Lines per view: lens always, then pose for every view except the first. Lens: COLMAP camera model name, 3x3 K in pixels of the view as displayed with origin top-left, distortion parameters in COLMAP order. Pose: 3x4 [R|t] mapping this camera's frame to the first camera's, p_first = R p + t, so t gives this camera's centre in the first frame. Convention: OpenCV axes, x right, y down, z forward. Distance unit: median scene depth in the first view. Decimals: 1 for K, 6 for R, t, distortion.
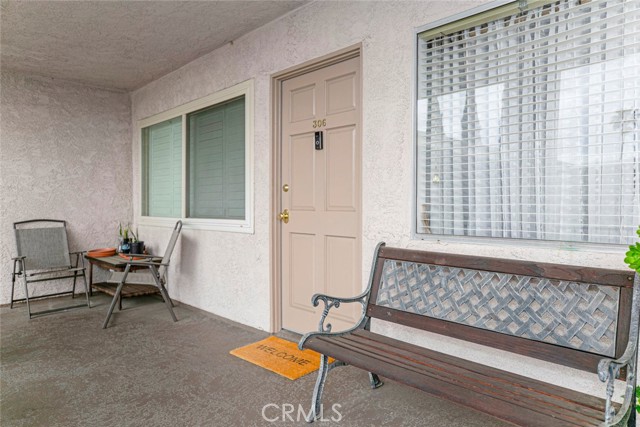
lens RADIAL K [[428.3, 0, 320.0], [0, 428.3, 213.5], [0, 0, 1]] dist [0.001305, -0.000310]
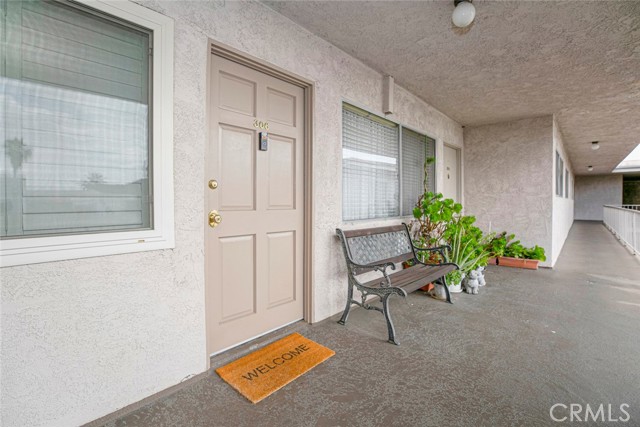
lens RADIAL K [[308.7, 0, 318.2], [0, 308.7, 200.0], [0, 0, 1]] dist [-0.002686, -0.000207]
pose [[-0.079325, -0.006563, 0.996827, -0.756559], [0.009736, 0.999926, 0.007358, -0.034215], [-0.996801, 0.010289, -0.079255, 0.929877]]
